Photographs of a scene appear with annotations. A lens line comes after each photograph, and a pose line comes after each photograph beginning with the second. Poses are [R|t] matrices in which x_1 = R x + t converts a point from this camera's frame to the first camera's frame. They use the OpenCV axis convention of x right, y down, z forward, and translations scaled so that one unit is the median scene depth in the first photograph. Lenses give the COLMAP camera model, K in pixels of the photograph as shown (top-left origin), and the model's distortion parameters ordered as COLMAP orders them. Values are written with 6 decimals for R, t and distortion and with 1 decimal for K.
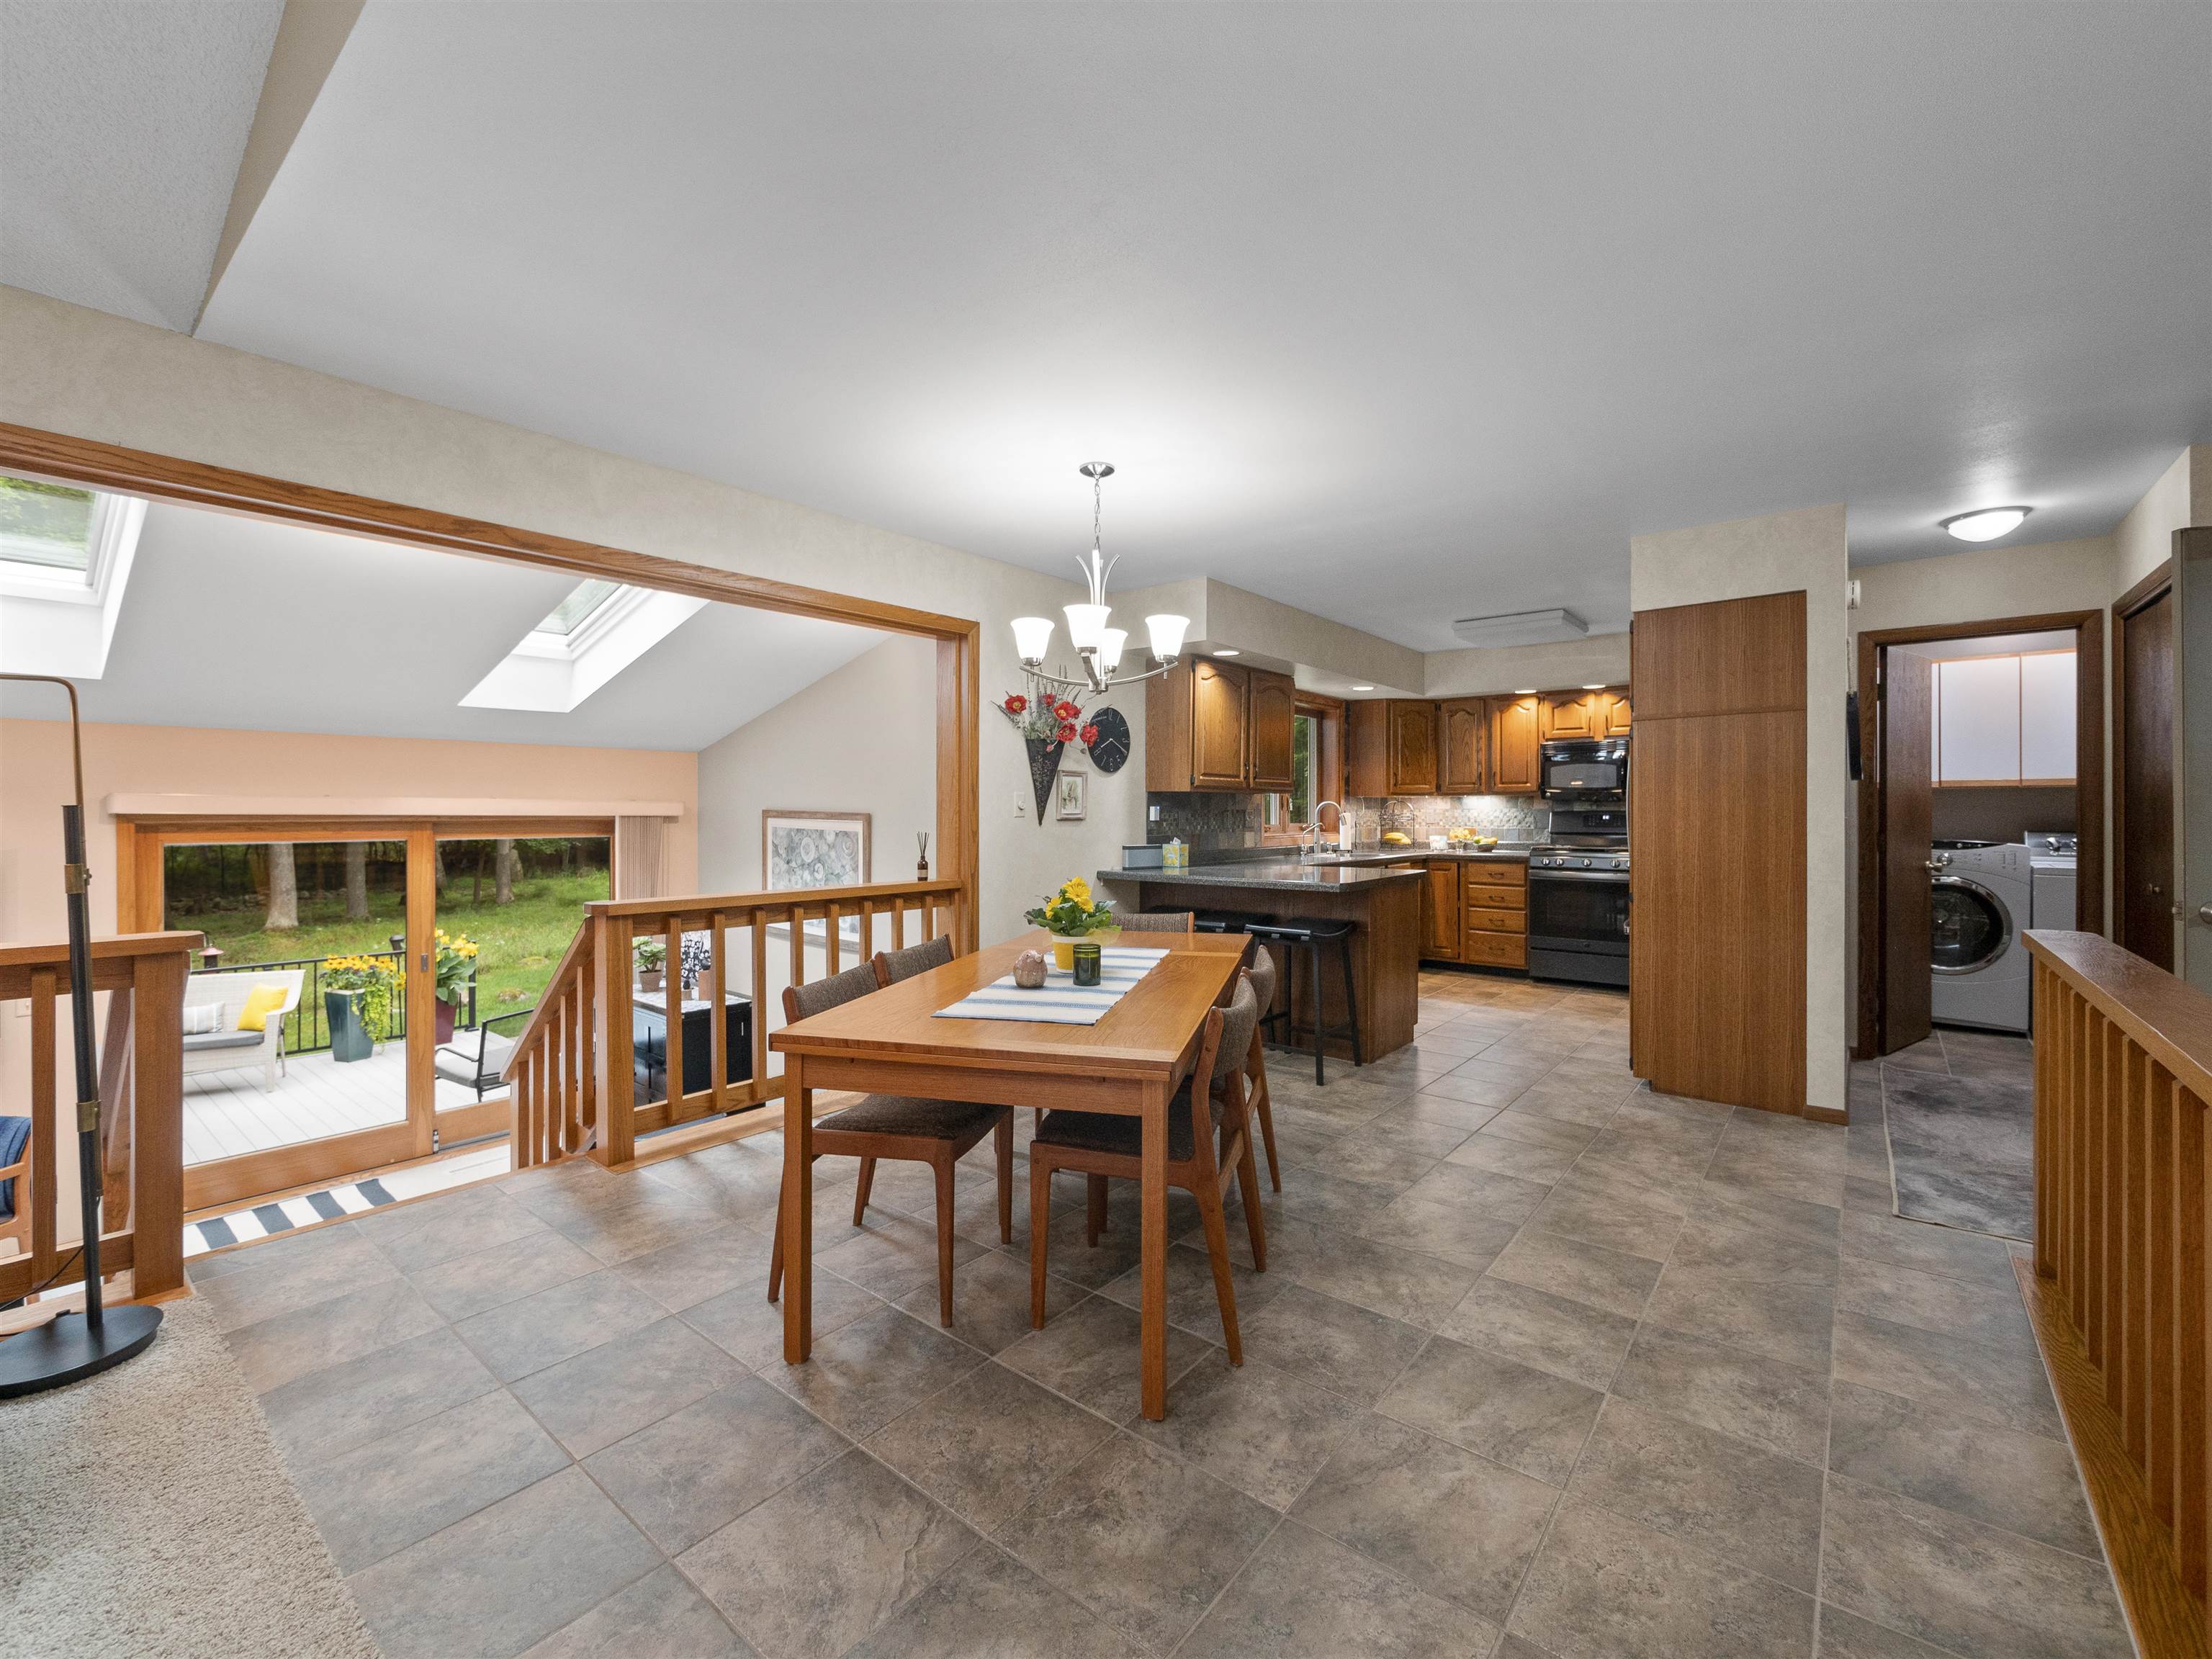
lens RADIAL K [[936.1, 0, 1102.9], [0, 936.1, 810.8], [0, 0, 1]] dist [-0.003966, -0.000372]
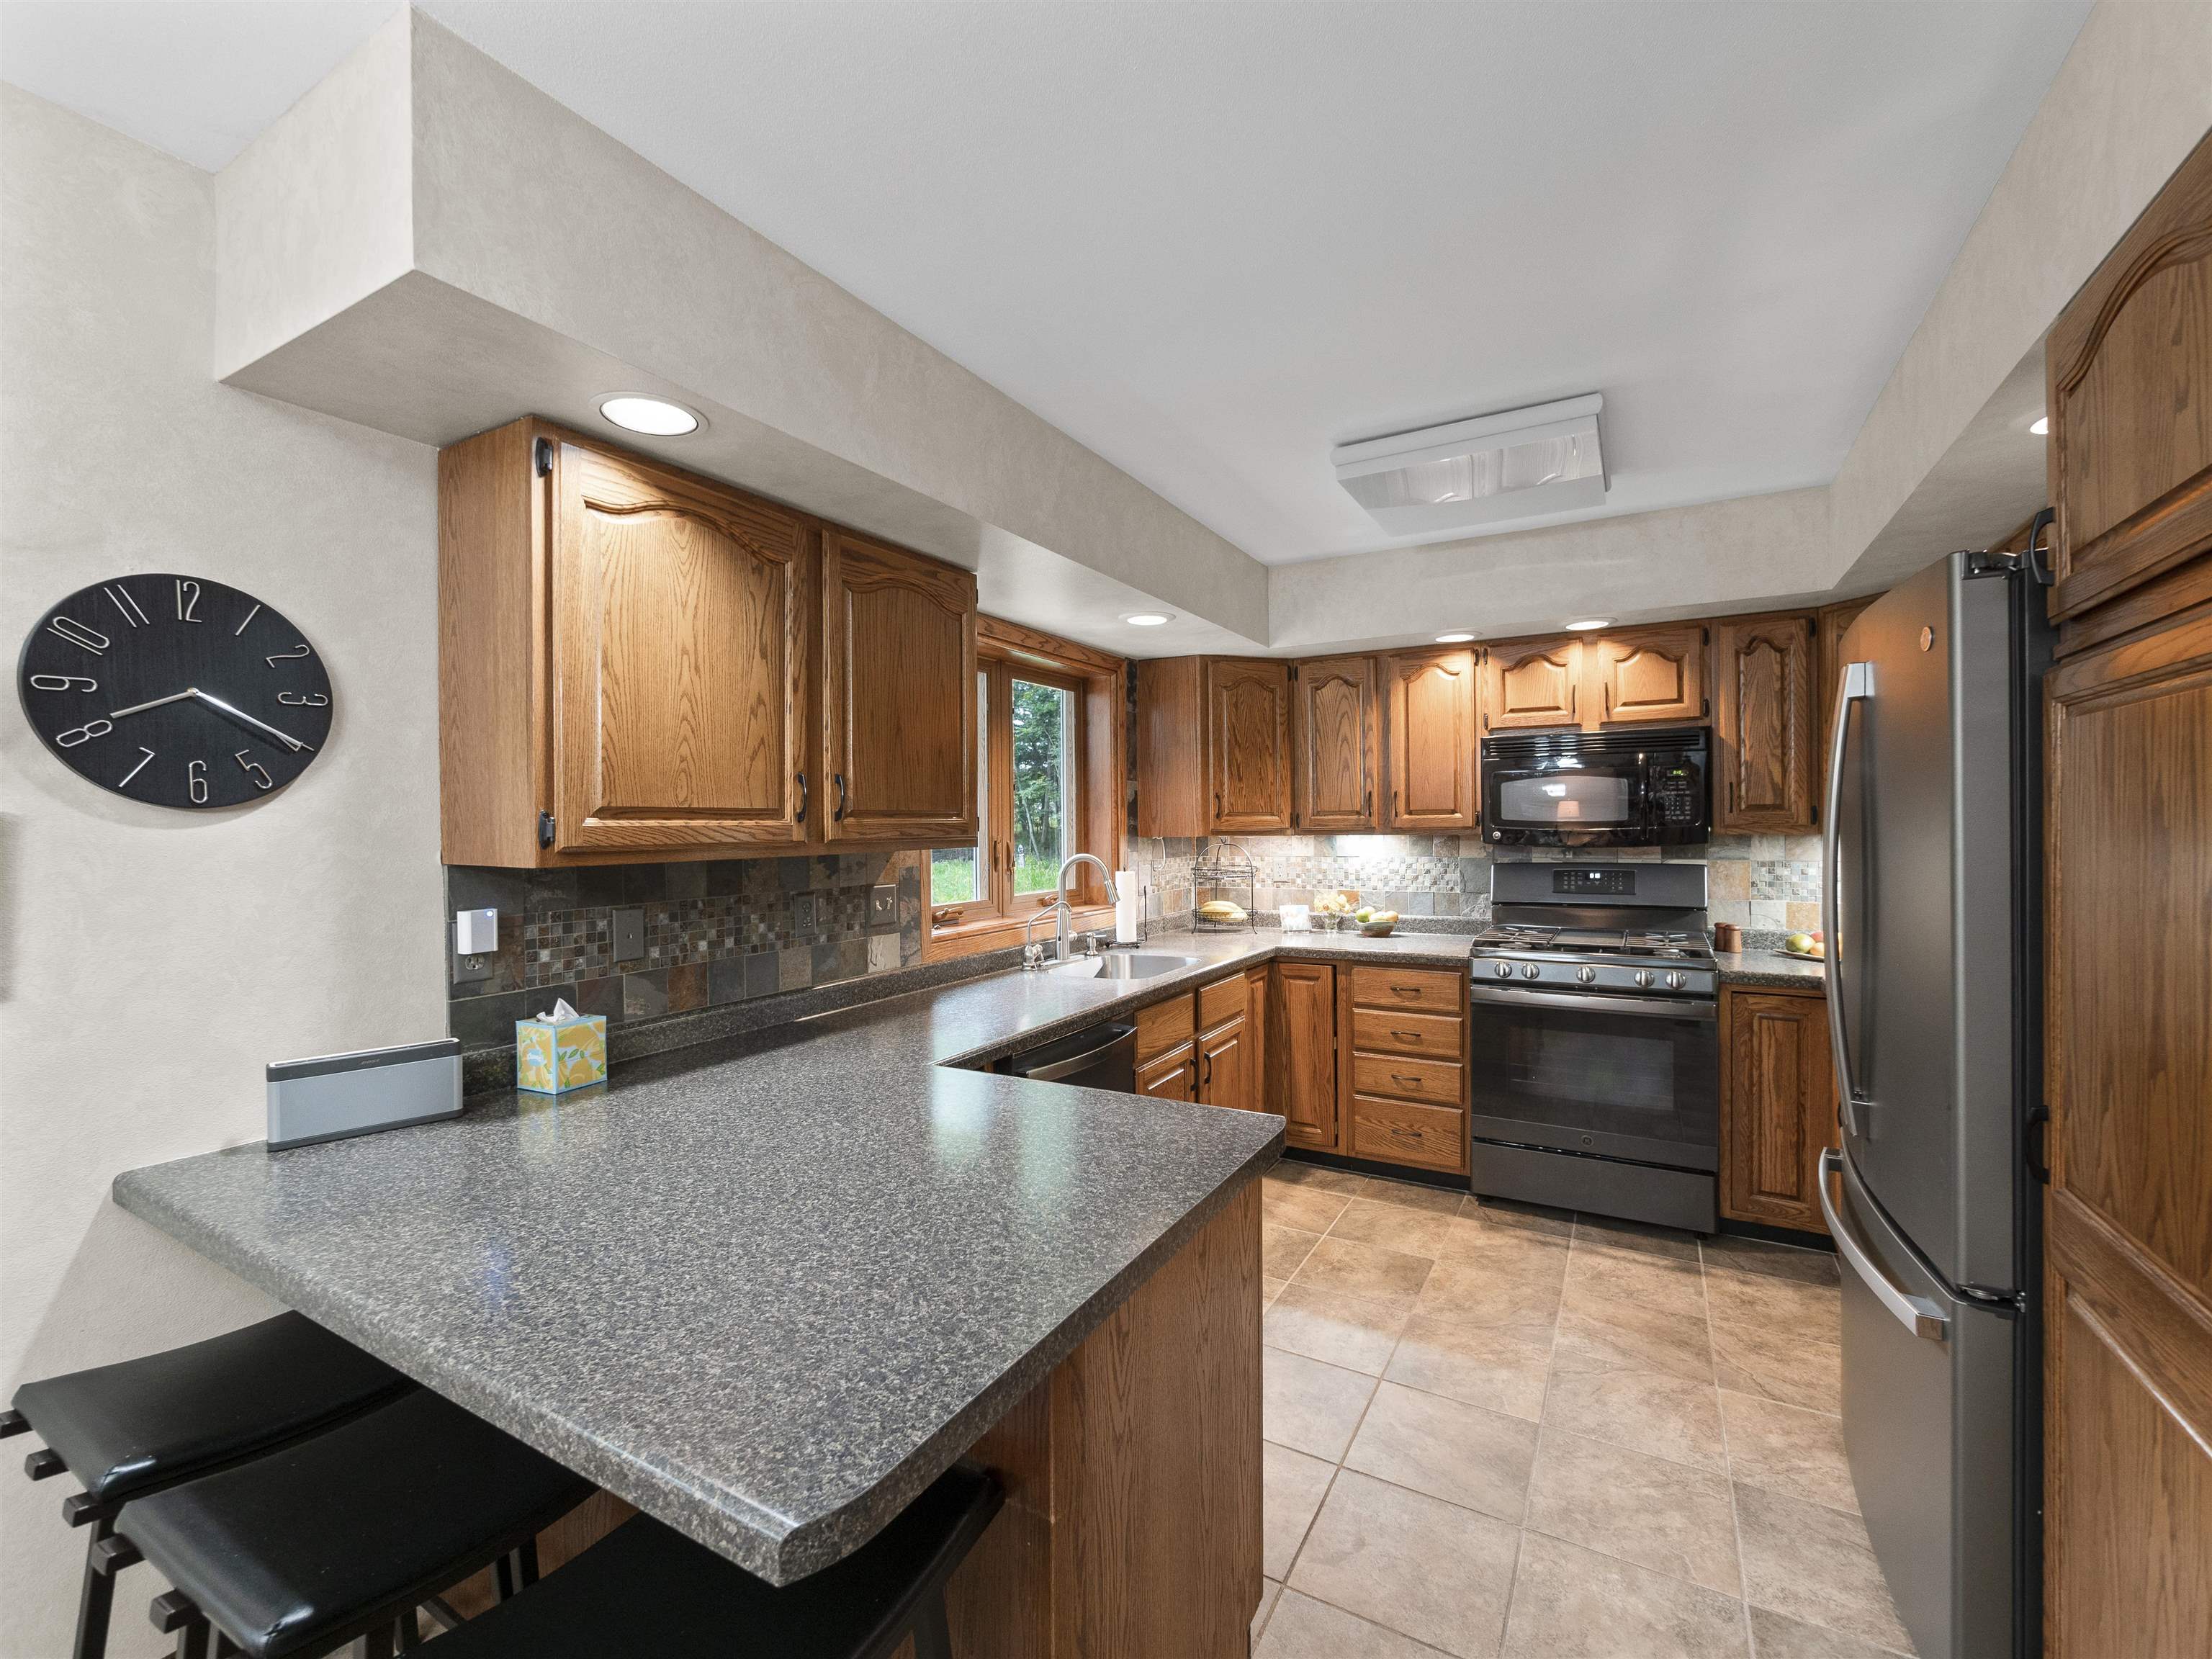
lens RADIAL K [[938.3, 0, 1106.0], [0, 938.3, 829.5], [0, 0, 1]] dist [-0.002873, -0.000109]
pose [[0.986913, -0.010068, 0.160941, 0.262564], [0.009060, 0.999935, 0.006993, -0.039344], [-0.161001, -0.005444, 0.986939, 0.775165]]
